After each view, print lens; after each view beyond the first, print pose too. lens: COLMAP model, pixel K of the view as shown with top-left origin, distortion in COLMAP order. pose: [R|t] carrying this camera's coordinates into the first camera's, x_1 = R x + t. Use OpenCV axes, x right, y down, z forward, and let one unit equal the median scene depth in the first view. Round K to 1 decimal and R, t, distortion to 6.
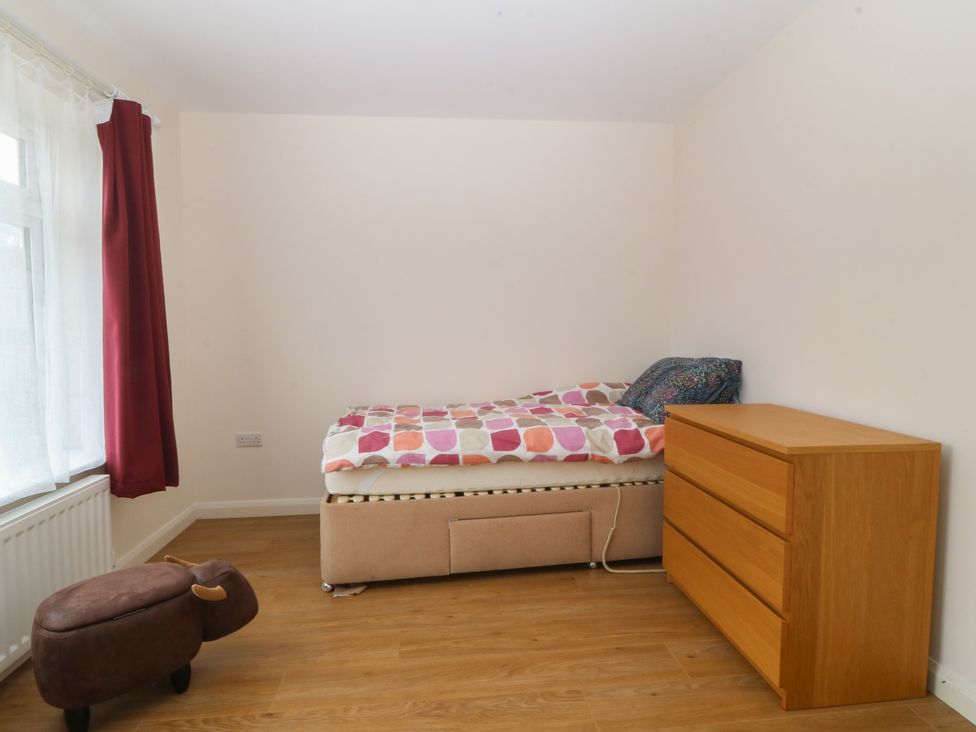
lens RADIAL K [[536.7, 0, 489.2], [0, 536.7, 351.8], [0, 0, 1]] dist [0.002226, -0.019292]
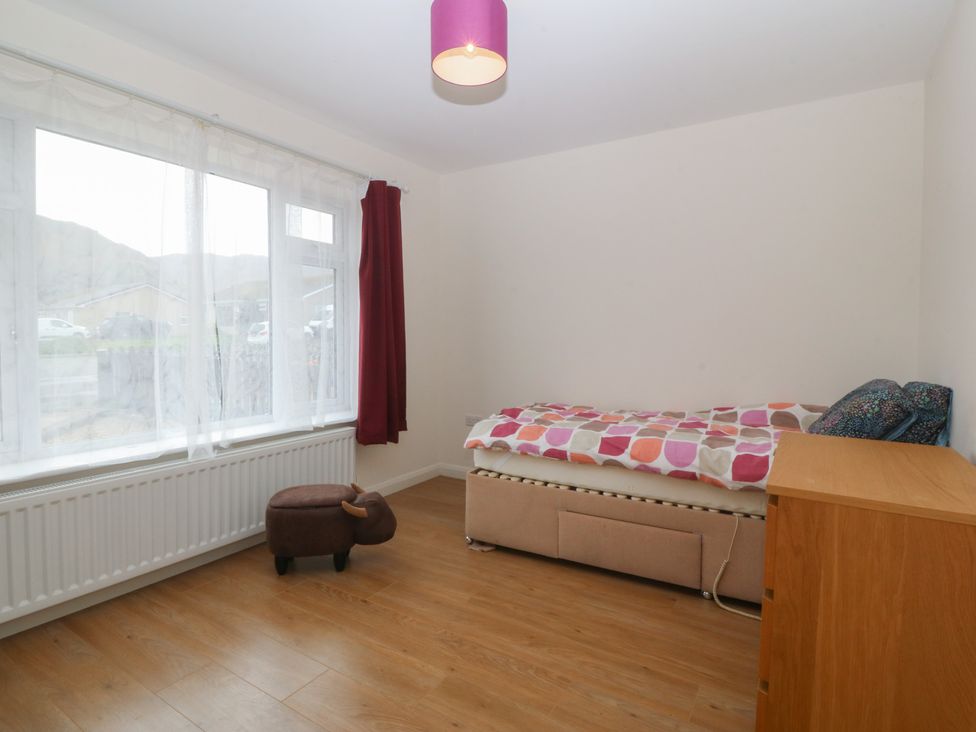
lens RADIAL K [[519.0, 0, 489.8], [0, 519.0, 350.5], [0, 0, 1]] dist [0.000348, -0.020737]
pose [[0.786715, 0.035808, -0.616278, 0.465244], [-0.045026, 0.998986, 0.000566, -0.008662], [0.615673, 0.027303, 0.787529, 0.057347]]
